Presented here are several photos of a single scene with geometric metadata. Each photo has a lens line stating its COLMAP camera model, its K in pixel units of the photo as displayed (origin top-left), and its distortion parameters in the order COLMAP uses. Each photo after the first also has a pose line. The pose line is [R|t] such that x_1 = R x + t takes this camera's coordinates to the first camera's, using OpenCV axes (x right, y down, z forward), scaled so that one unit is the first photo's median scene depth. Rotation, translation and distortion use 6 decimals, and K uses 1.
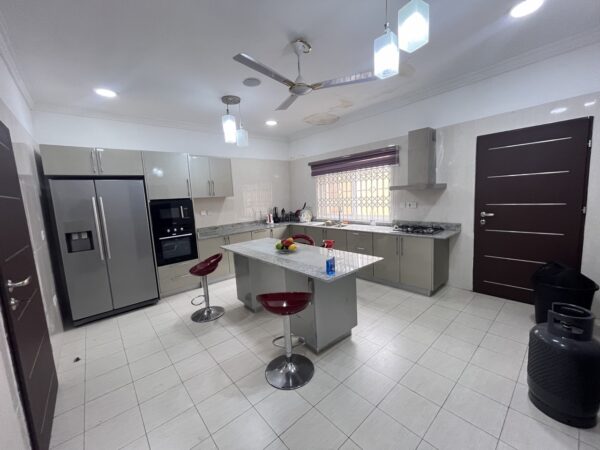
lens RADIAL K [[242.9, 0, 300.2], [0, 242.9, 224.8], [0, 0, 1]] dist [-0.001150, 0.000015]
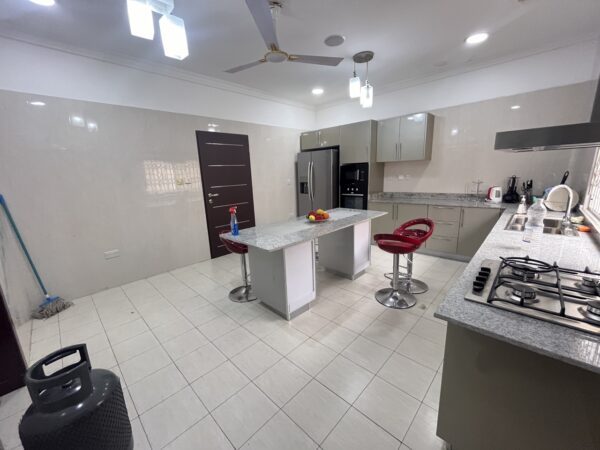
lens RADIAL K [[242.9, 0, 300.1], [0, 242.9, 224.6], [0, 0, 1]] dist [-0.001150, 0.000015]
pose [[0.081860, 0.267179, -0.960164, 0.653915], [-0.085010, 0.961758, 0.260375, -0.099501], [0.993012, 0.060309, 0.101442, 0.599436]]
